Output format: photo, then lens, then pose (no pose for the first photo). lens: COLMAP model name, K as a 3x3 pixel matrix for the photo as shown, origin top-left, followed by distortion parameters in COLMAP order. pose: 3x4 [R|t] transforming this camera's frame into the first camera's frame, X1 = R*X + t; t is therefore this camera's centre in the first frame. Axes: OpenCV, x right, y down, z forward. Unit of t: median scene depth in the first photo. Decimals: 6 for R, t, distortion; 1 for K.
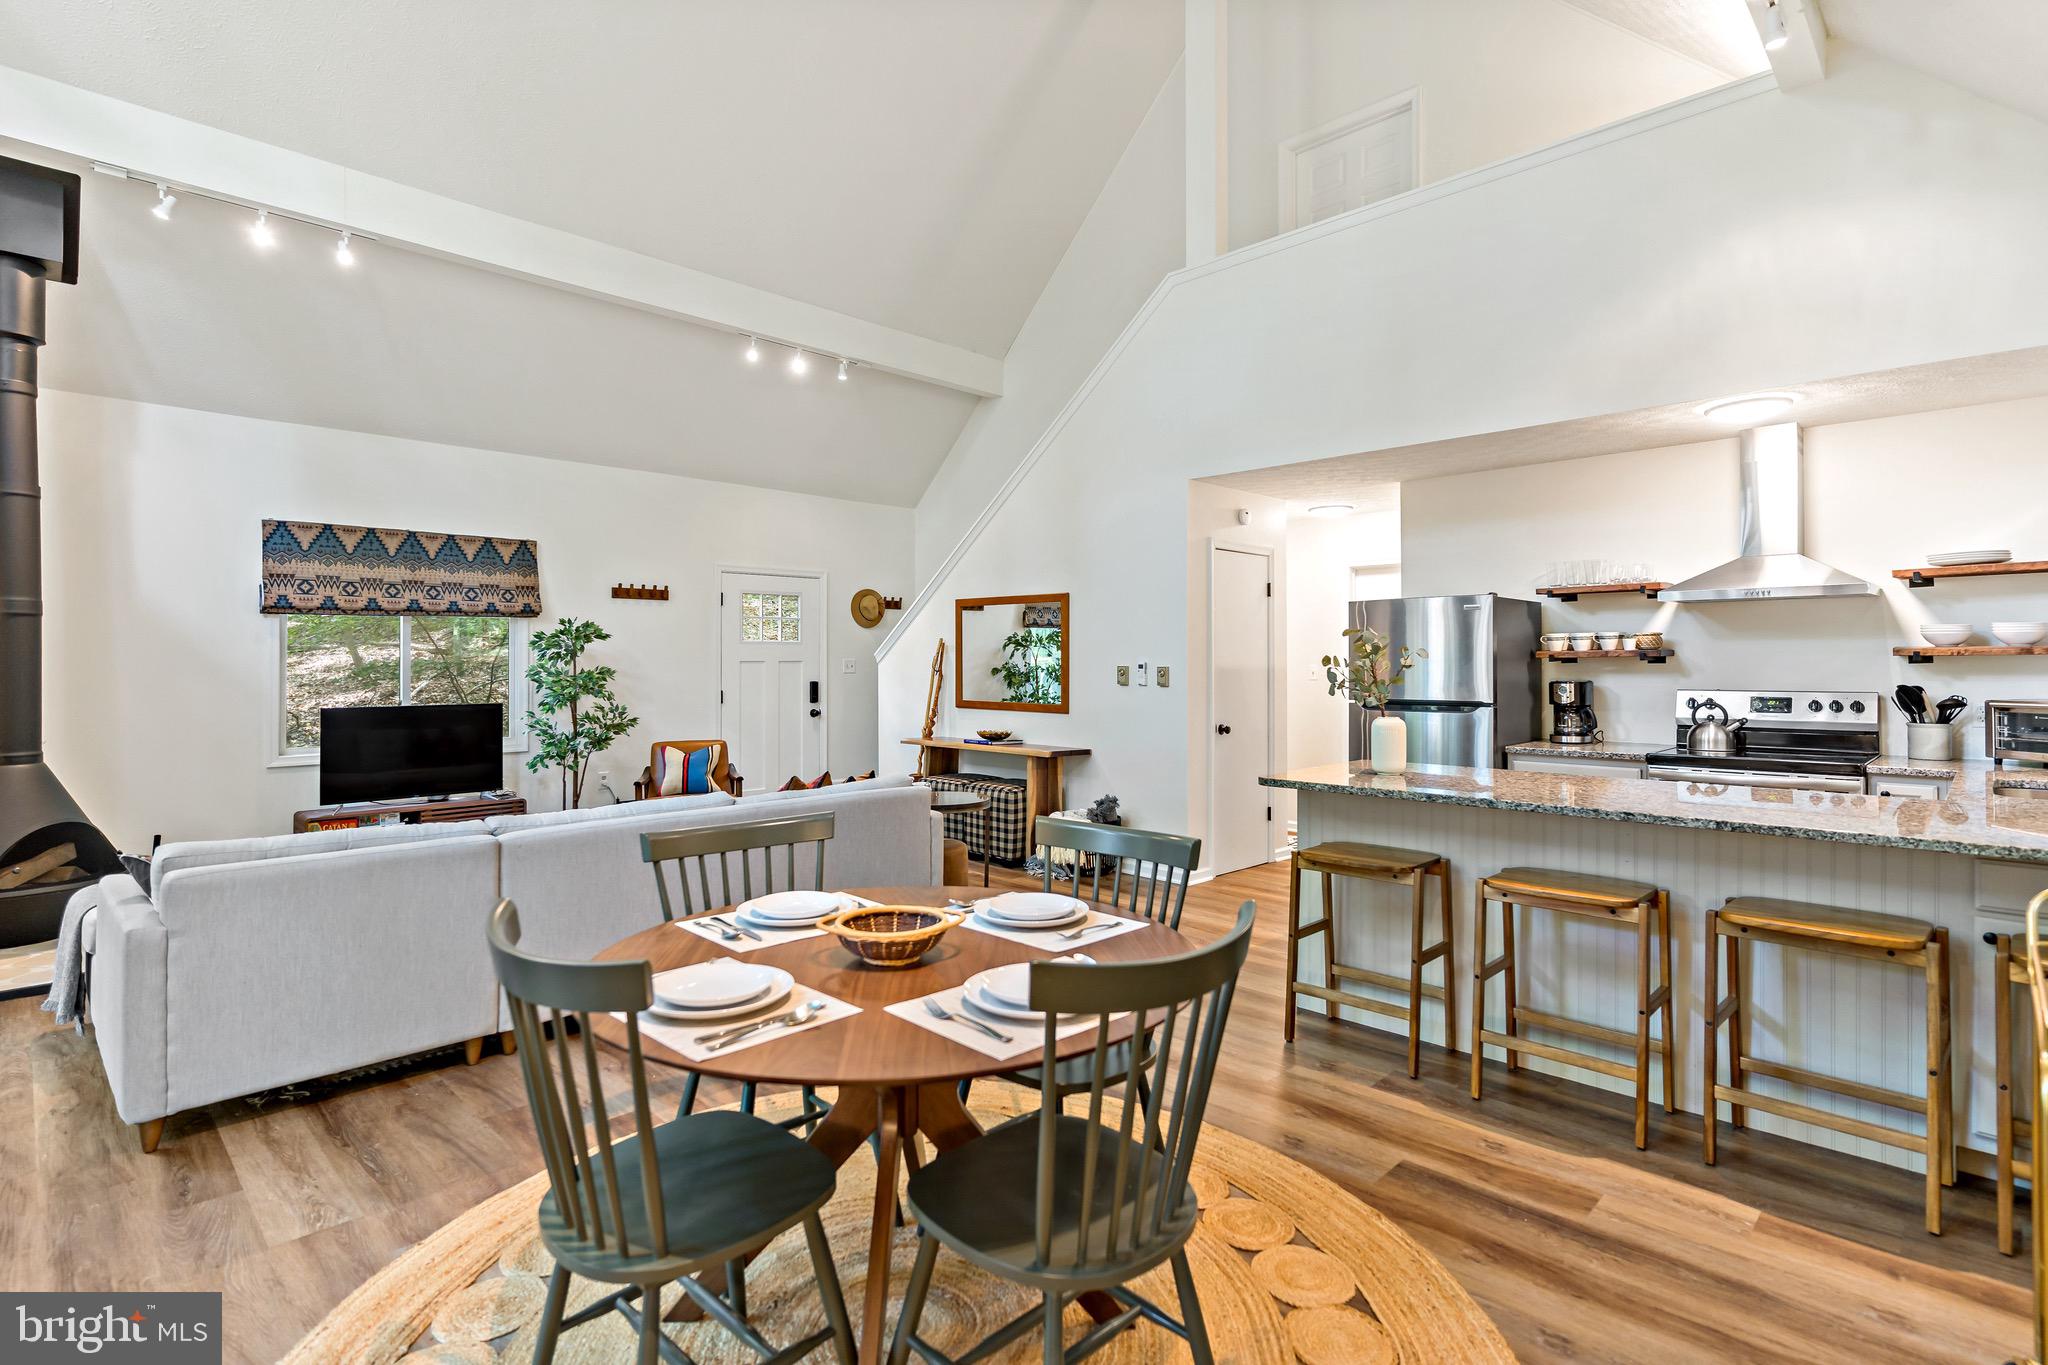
lens RADIAL K [[995.5, 0, 1016.4], [0, 995.5, 655.2], [0, 0, 1]] dist [0.008029, 0.000004]
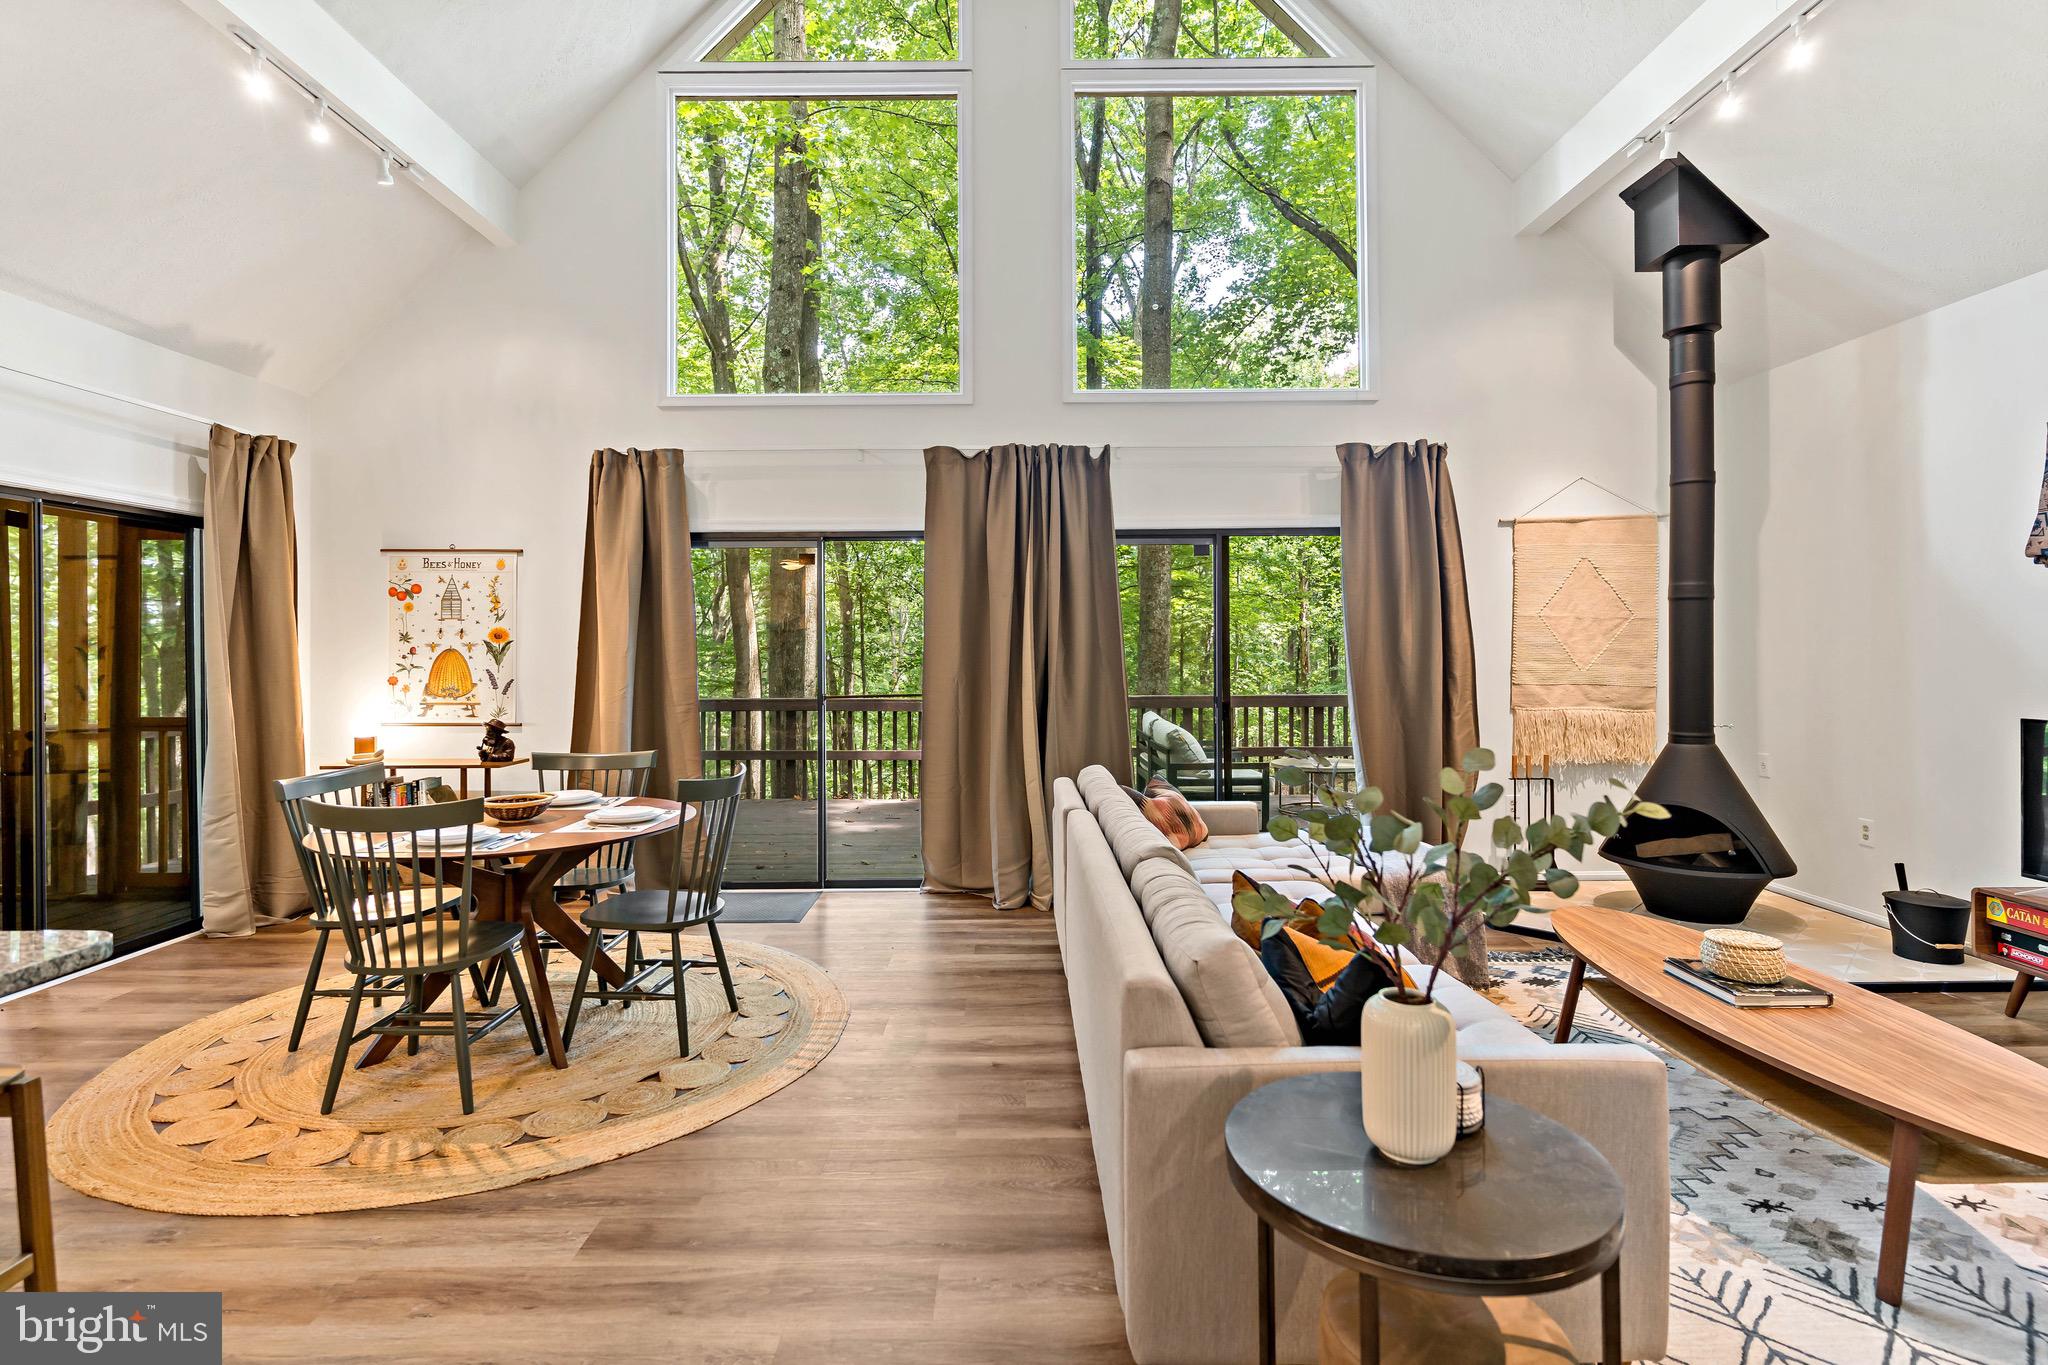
lens RADIAL K [[1005.5, 0, 1028.1], [0, 1005.5, 640.5], [0, 0, 1]] dist [0.004788, 0.000973]
pose [[-0.701398, 0.001658, -0.712768, 0.199577], [0.012200, 0.999879, -0.009679, 0.004325], [0.712666, -0.015485, -0.701333, 1.116723]]
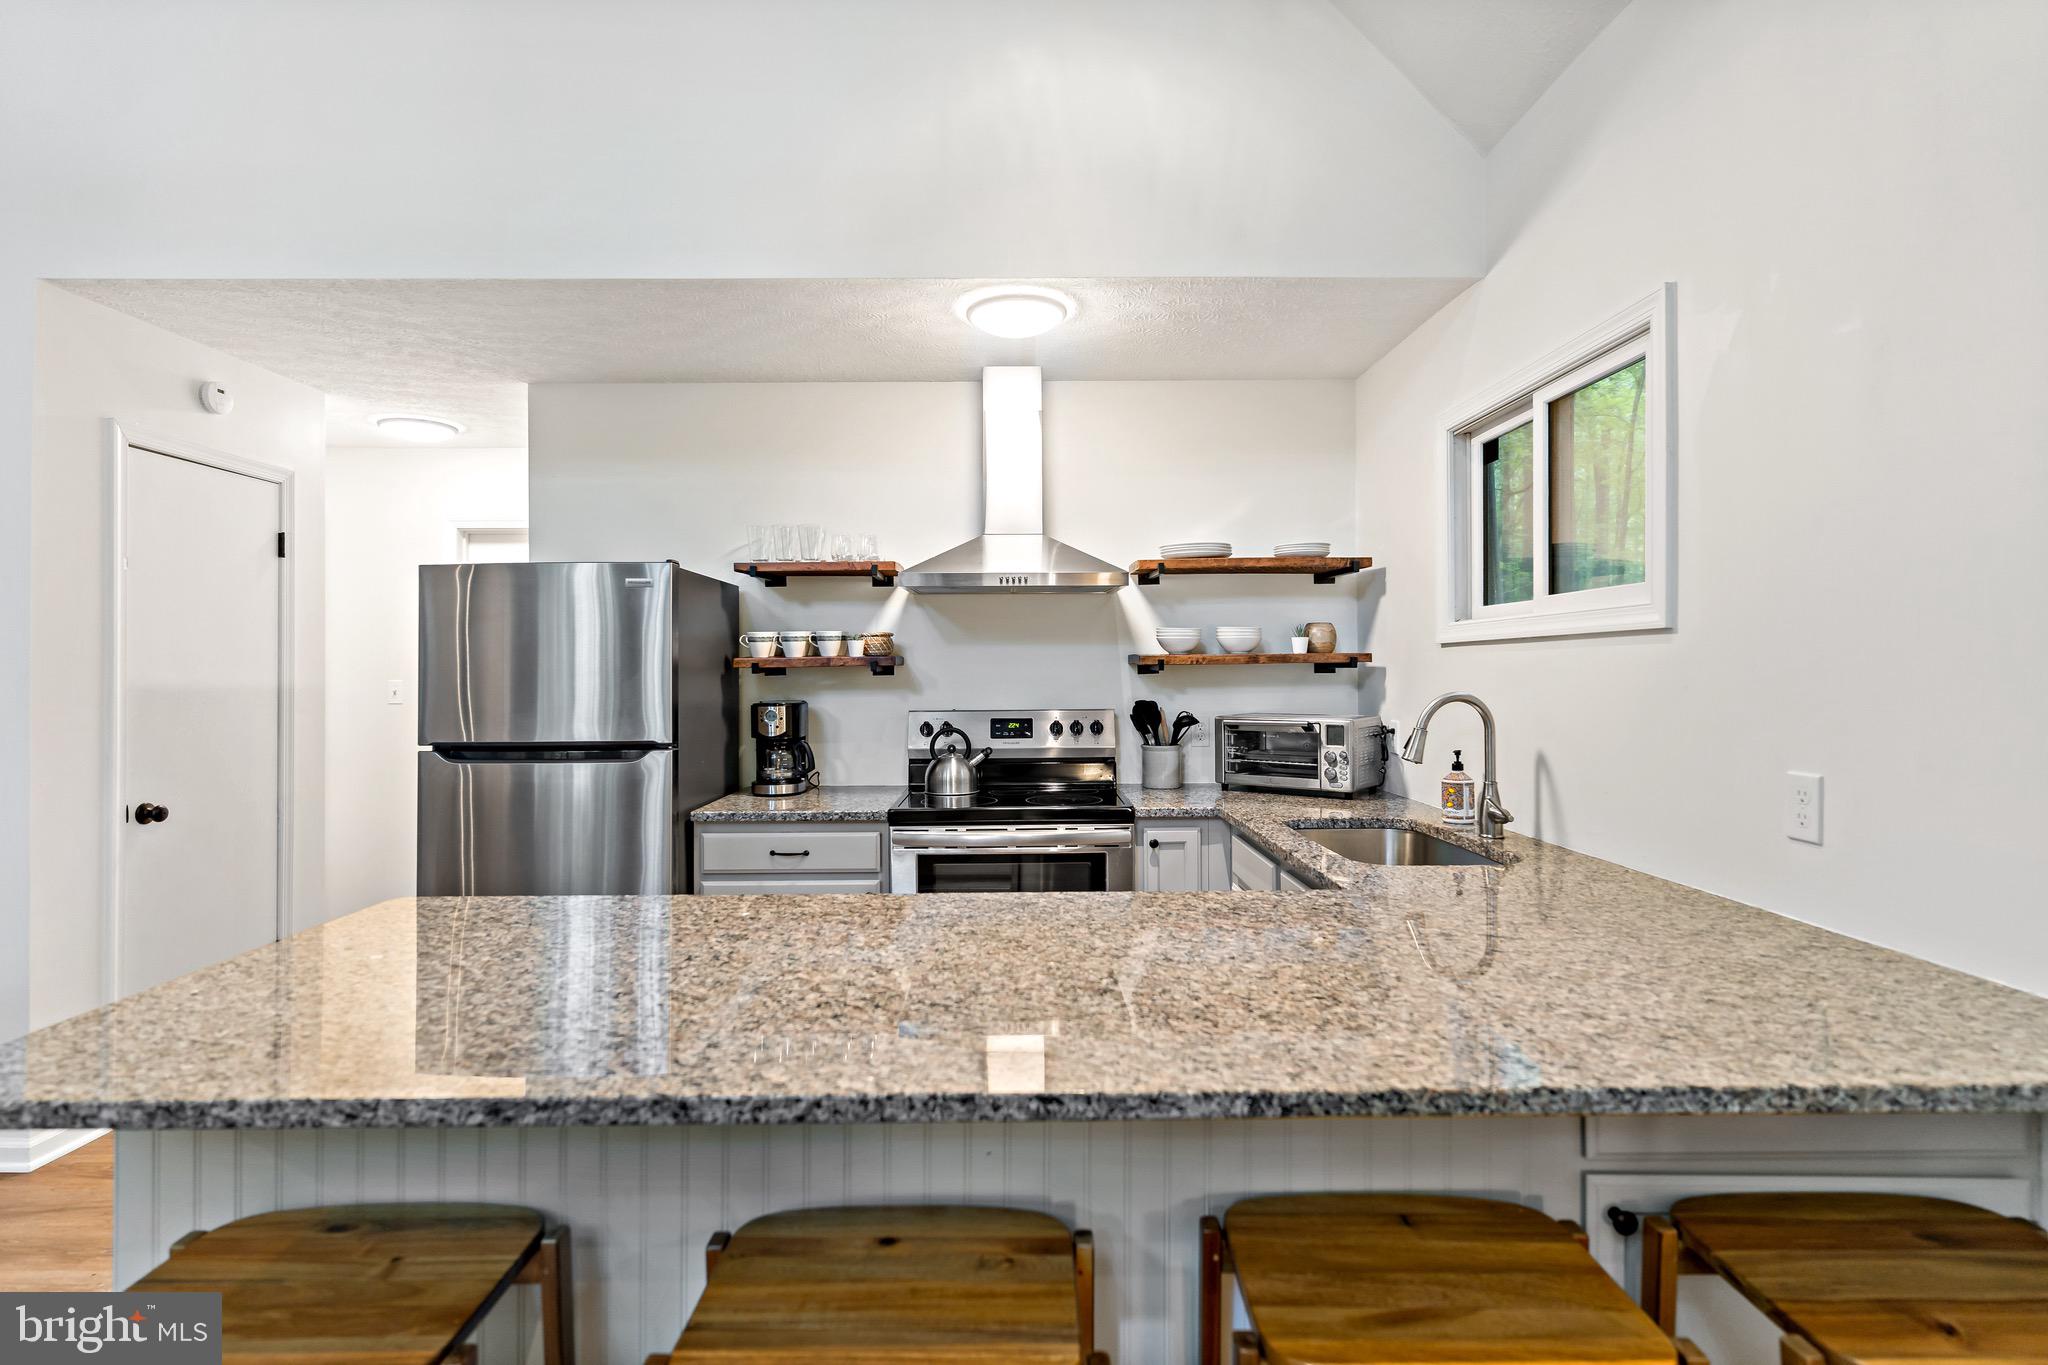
lens RADIAL K [[994.3, 0, 1016.7], [0, 994.3, 664.8], [0, 0, 1]] dist [0.002792, 0.000985]
pose [[0.704993, 0.001973, 0.709211, 0.190632], [-0.000931, 0.999998, -0.001856, 0.001568], [-0.709213, 0.000649, 0.704994, 0.411960]]
